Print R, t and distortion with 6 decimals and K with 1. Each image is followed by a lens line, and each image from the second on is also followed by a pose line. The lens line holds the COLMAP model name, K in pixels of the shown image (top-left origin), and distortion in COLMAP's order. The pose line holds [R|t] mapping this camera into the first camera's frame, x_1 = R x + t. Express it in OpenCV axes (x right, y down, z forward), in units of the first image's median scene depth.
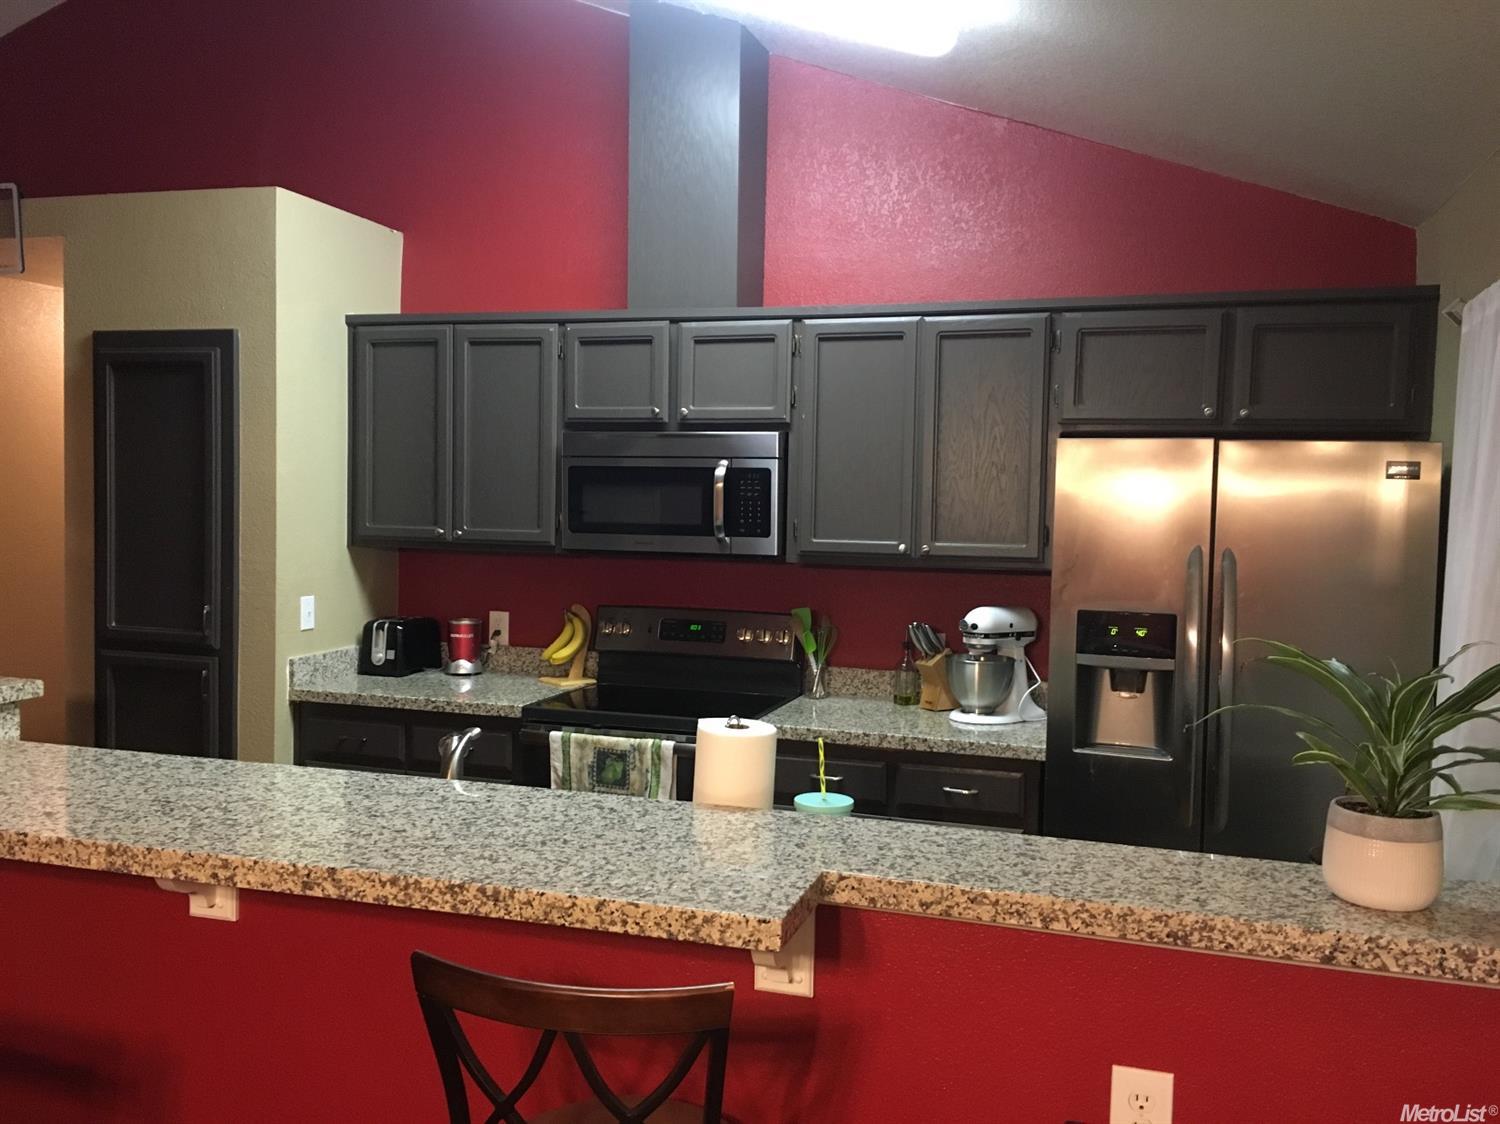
lens RADIAL K [[1271.3, 0, 754.5], [0, 1271.3, 562.0], [0, 0, 1]] dist [0.080197, -0.109610]
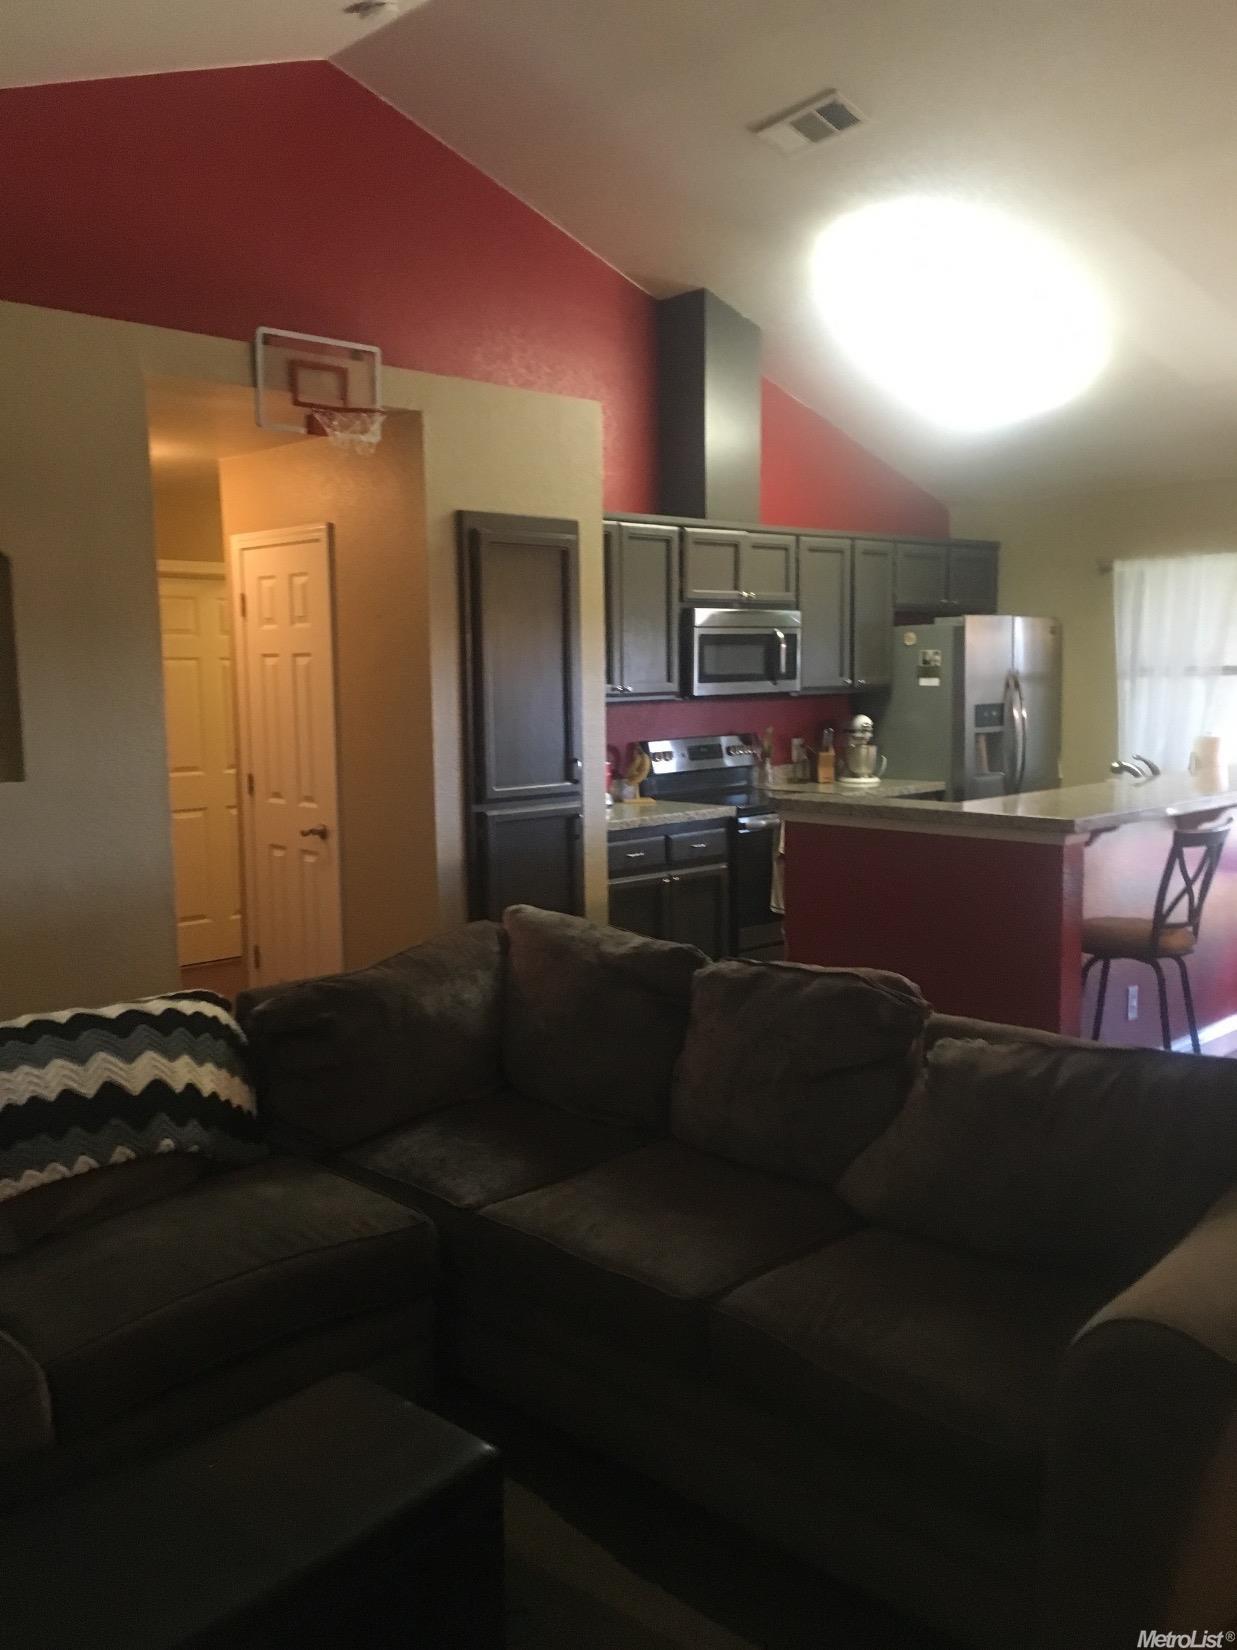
lens RADIAL K [[1398.4, 0, 617.4], [0, 1398.4, 832.0], [0, 0, 1]] dist [0.080197, -0.109610]
pose [[0.494341, -0.131325, 0.859291, -1.619316], [0.075292, 0.991276, 0.108181, -0.036944], [-0.866001, 0.011220, 0.499916, 0.353997]]
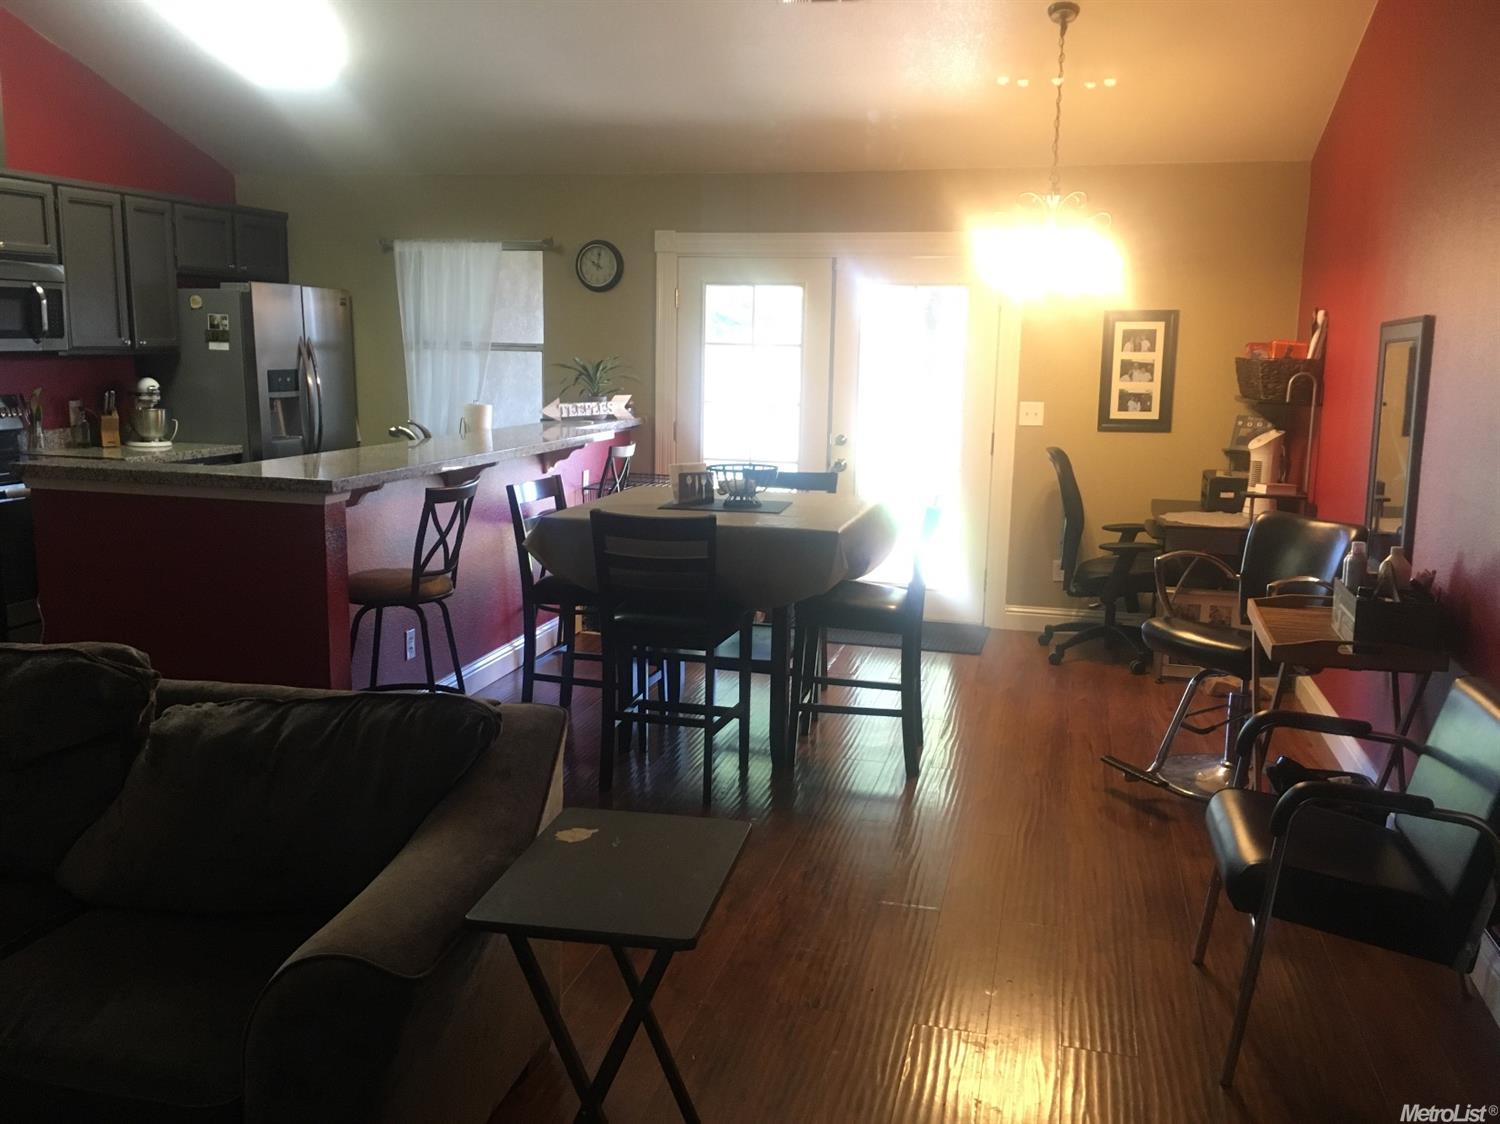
lens RADIAL K [[1271.3, 0, 754.5], [0, 1271.3, 562.0], [0, 0, 1]] dist [0.080197, -0.109610]
pose [[-0.052274, -0.192999, 0.979806, -1.568429], [0.034238, 0.980224, 0.194908, -0.029534], [-0.998046, 0.043735, -0.044632, 0.298327]]
